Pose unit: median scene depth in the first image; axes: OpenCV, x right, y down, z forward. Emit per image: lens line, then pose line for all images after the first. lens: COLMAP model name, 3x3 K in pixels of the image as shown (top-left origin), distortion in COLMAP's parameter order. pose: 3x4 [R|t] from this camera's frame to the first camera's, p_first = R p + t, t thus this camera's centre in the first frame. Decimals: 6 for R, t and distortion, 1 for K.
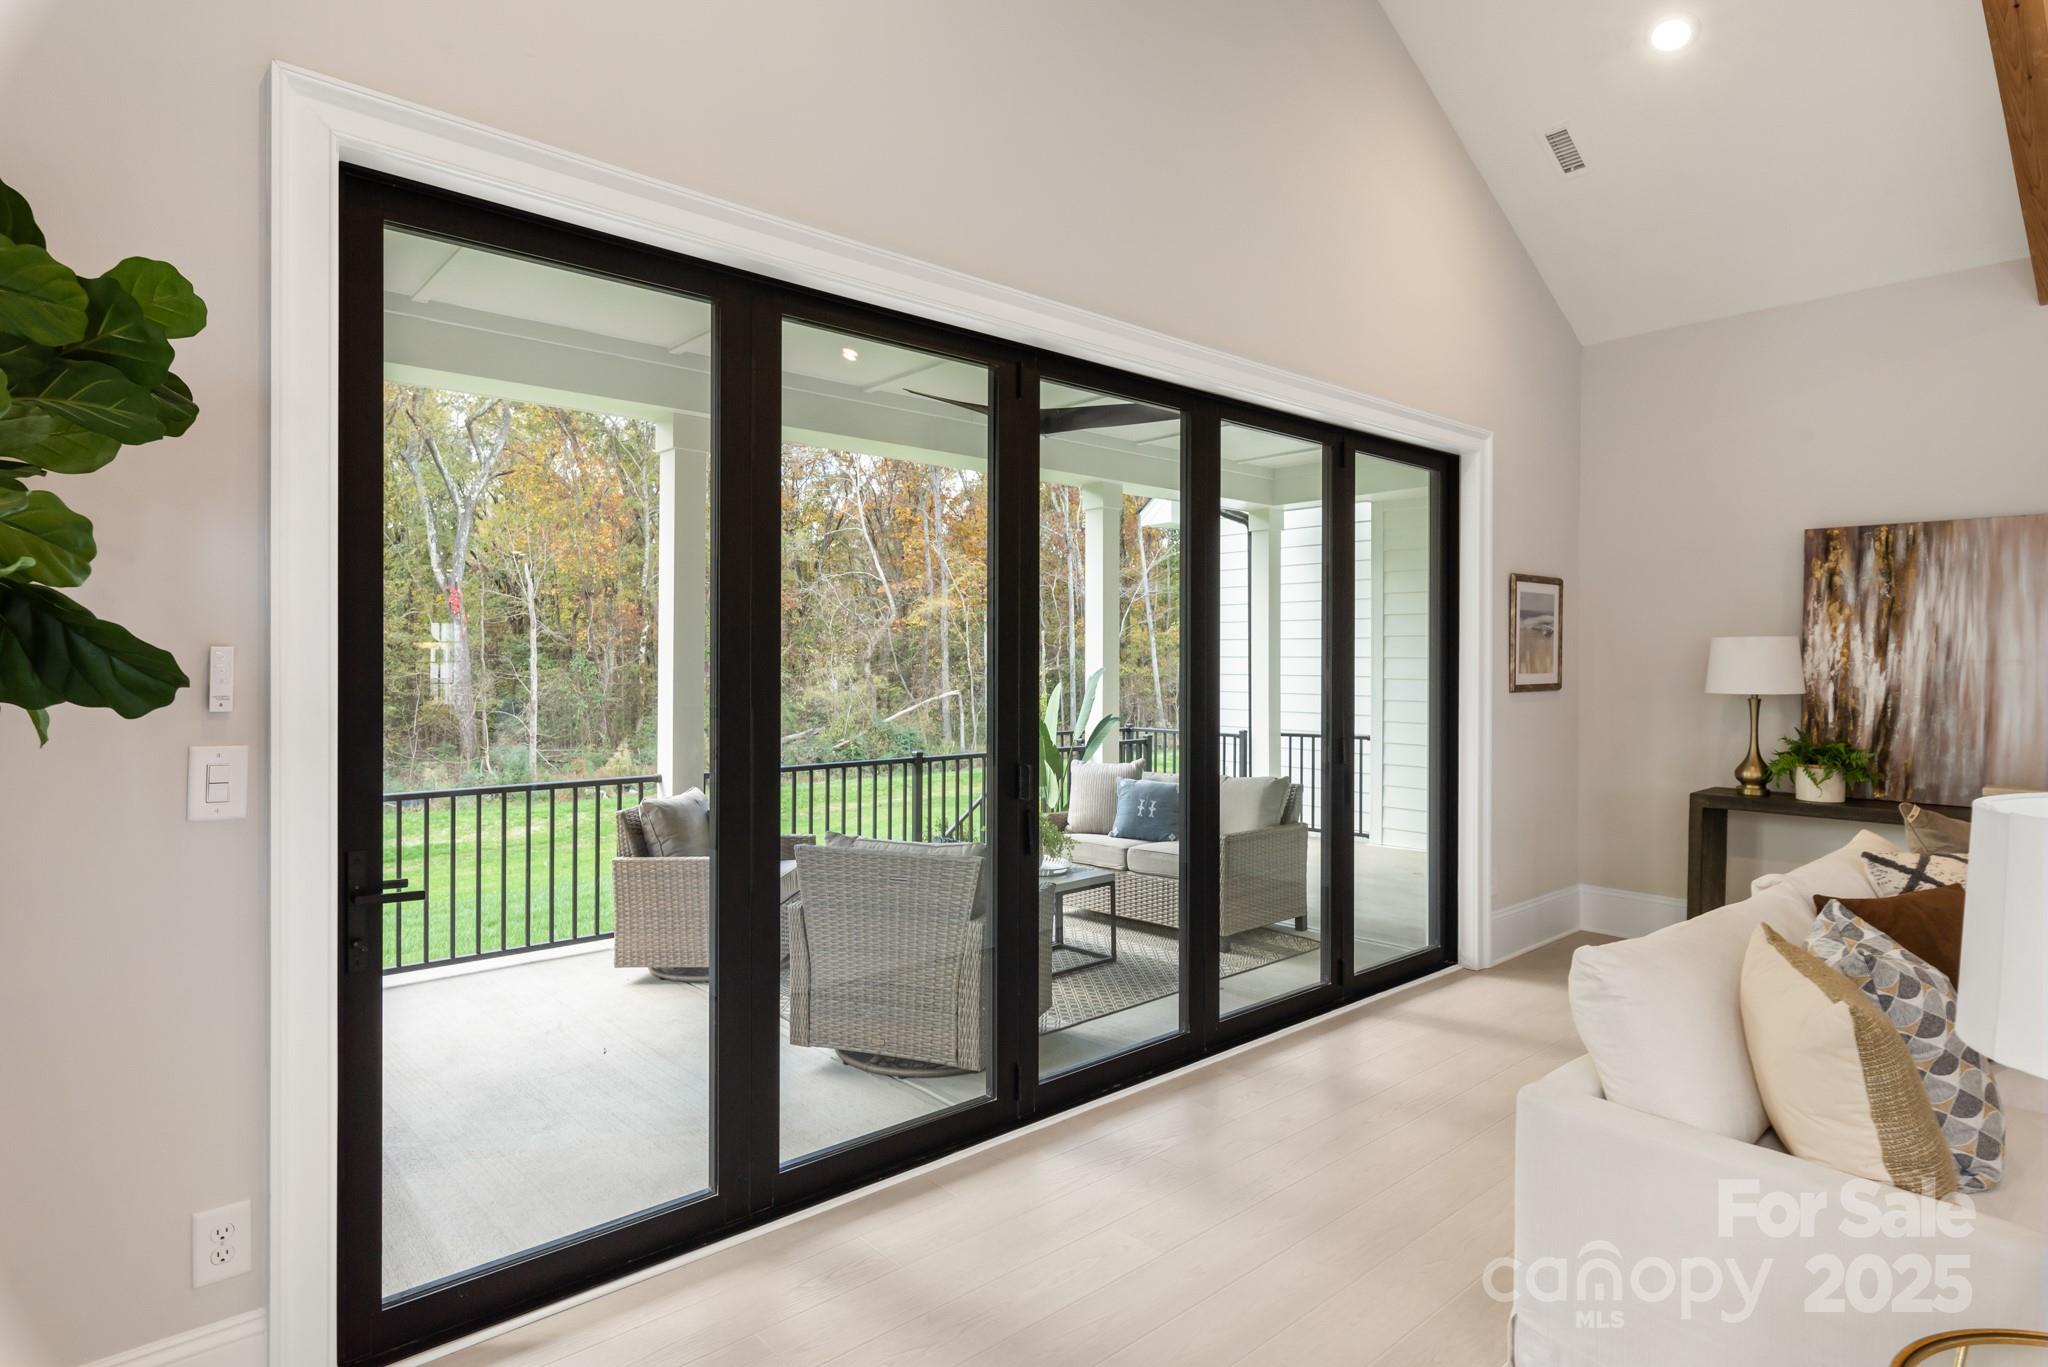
lens RADIAL K [[1106.4, 0, 1029.8], [0, 1106.4, 667.0], [0, 0, 1]] dist [-0.001121, -0.000398]
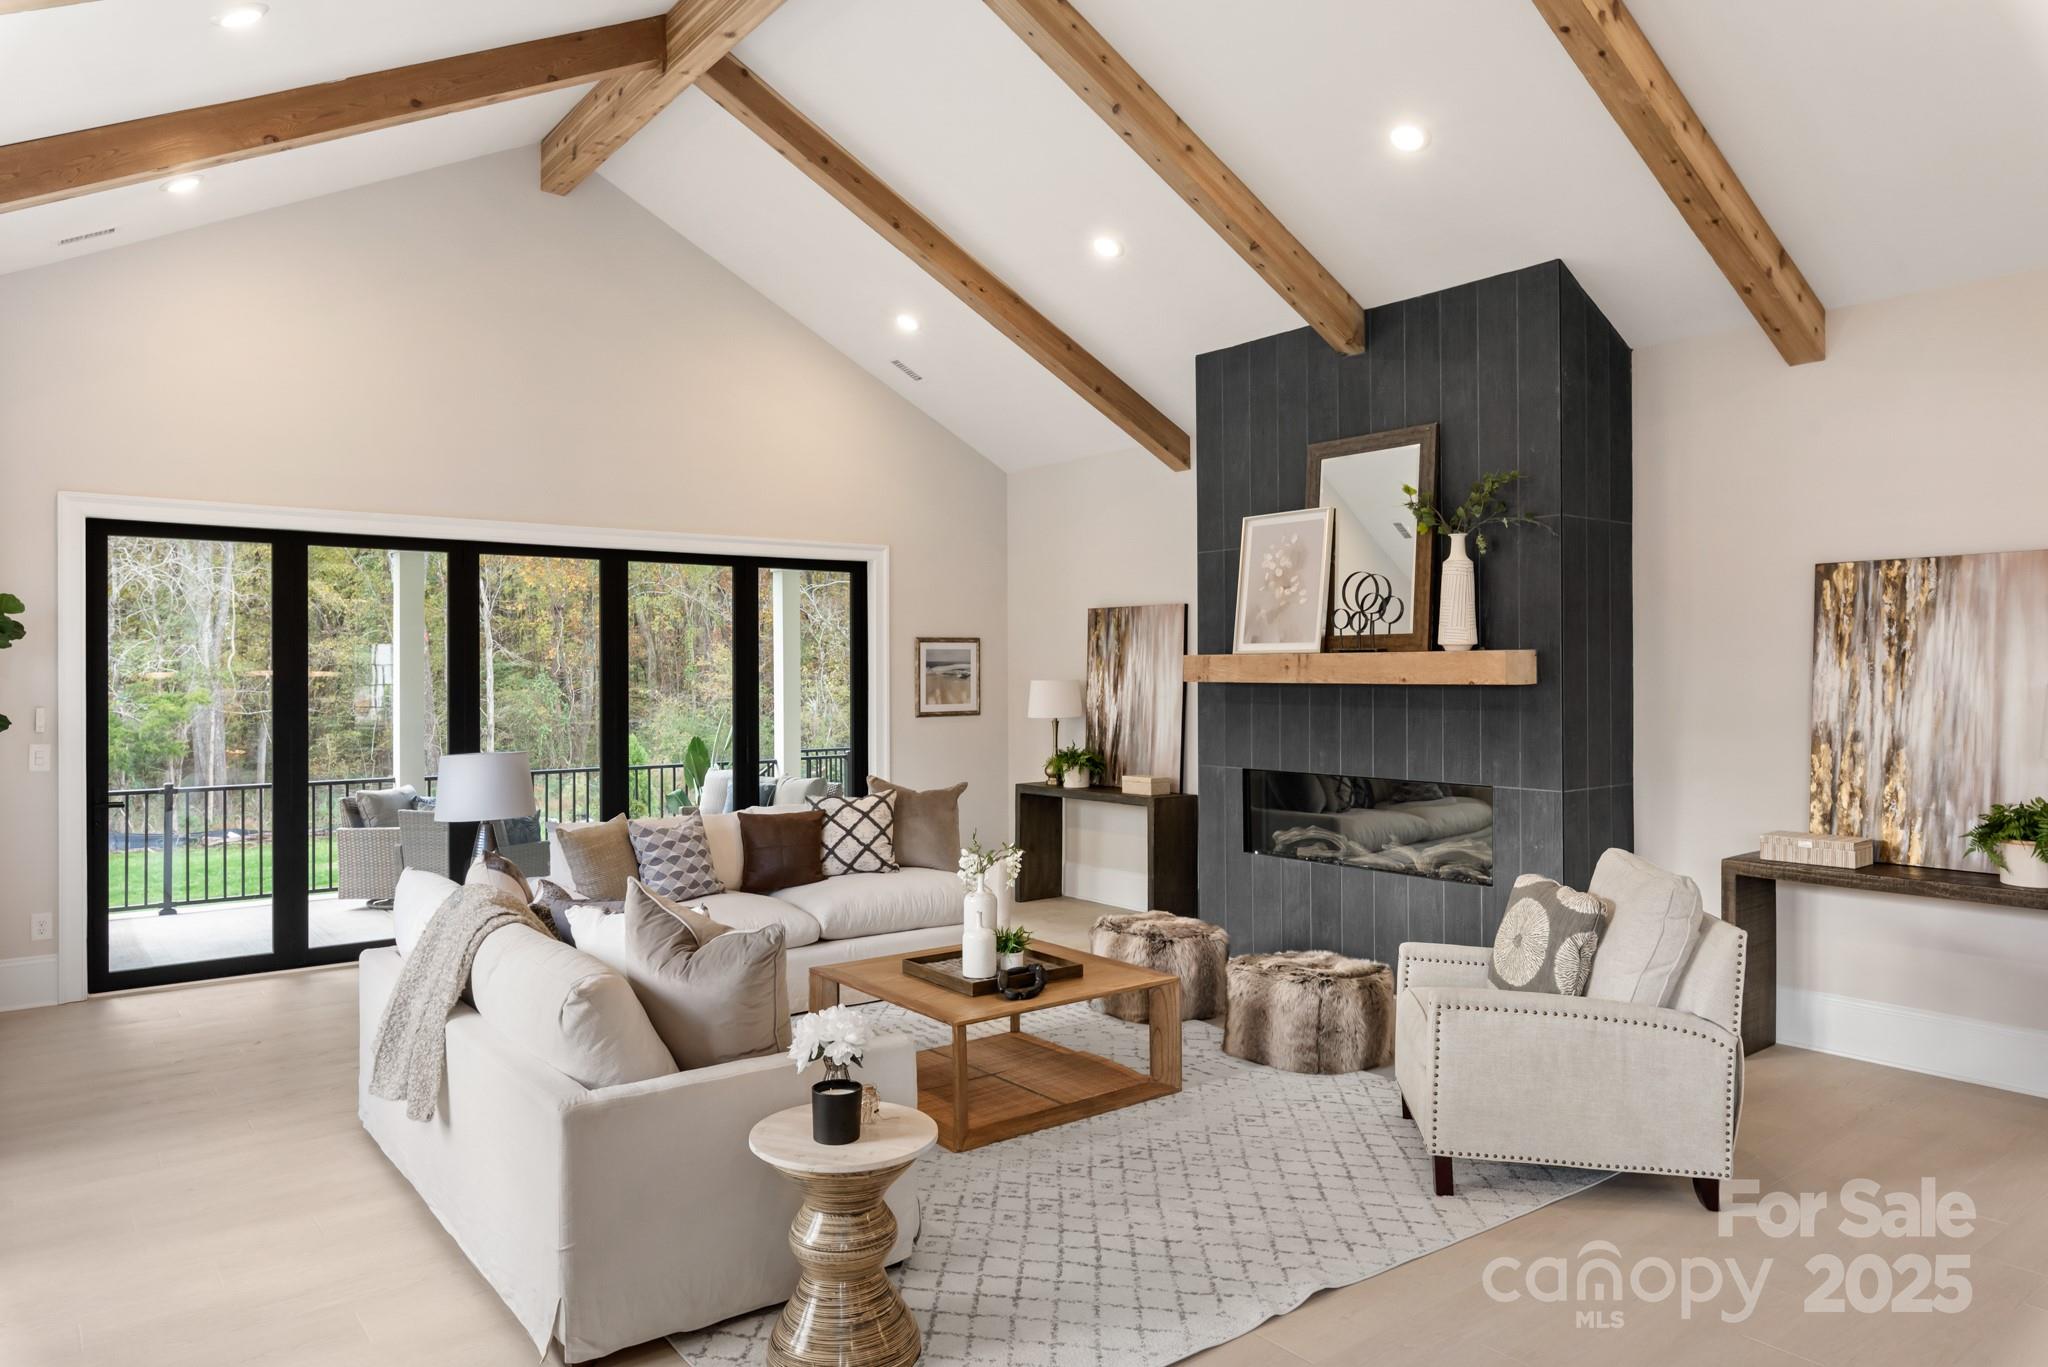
lens RADIAL K [[1321.1, 0, 1028.4], [0, 1321.1, 670.2], [0, 0, 1]] dist [-0.001145, 0.001623]
pose [[0.997521, -0.008090, -0.069906, 0.765466], [0.007488, 0.999933, -0.008873, -0.025650], [0.069974, 0.008327, 0.997514, -0.823215]]
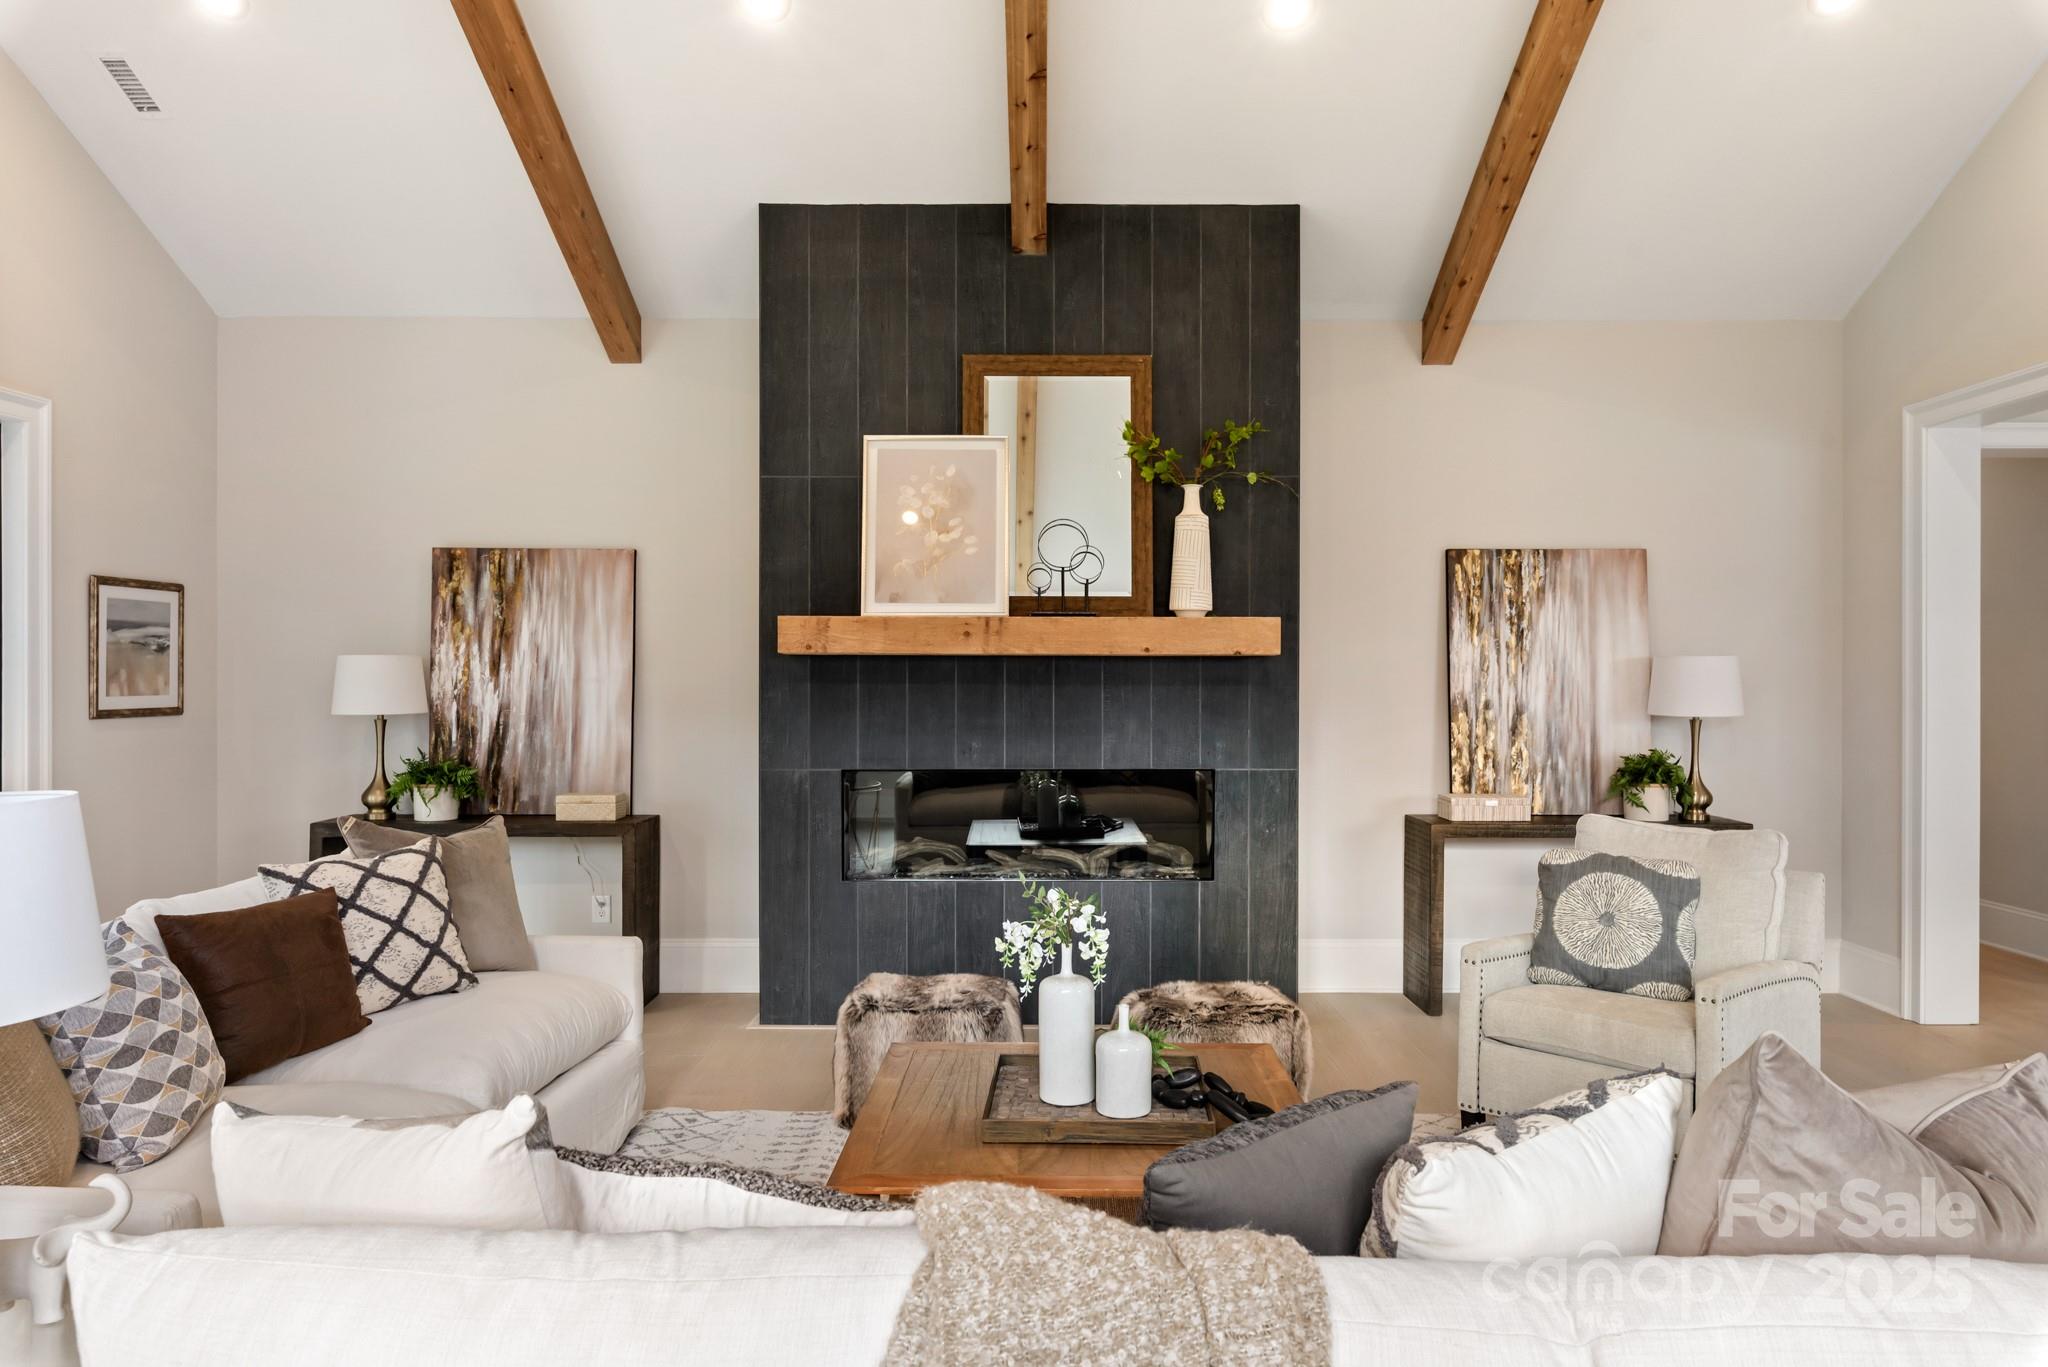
lens RADIAL K [[1321.1, 0, 1034.9], [0, 1321.1, 680.5], [0, 0, 1]] dist [-0.001145, 0.001623]
pose [[0.668210, -0.002902, 0.743967, 0.185493], [0.007302, 0.999970, -0.002658, 0.002005], [-0.743936, 0.007208, 0.668211, -0.197667]]
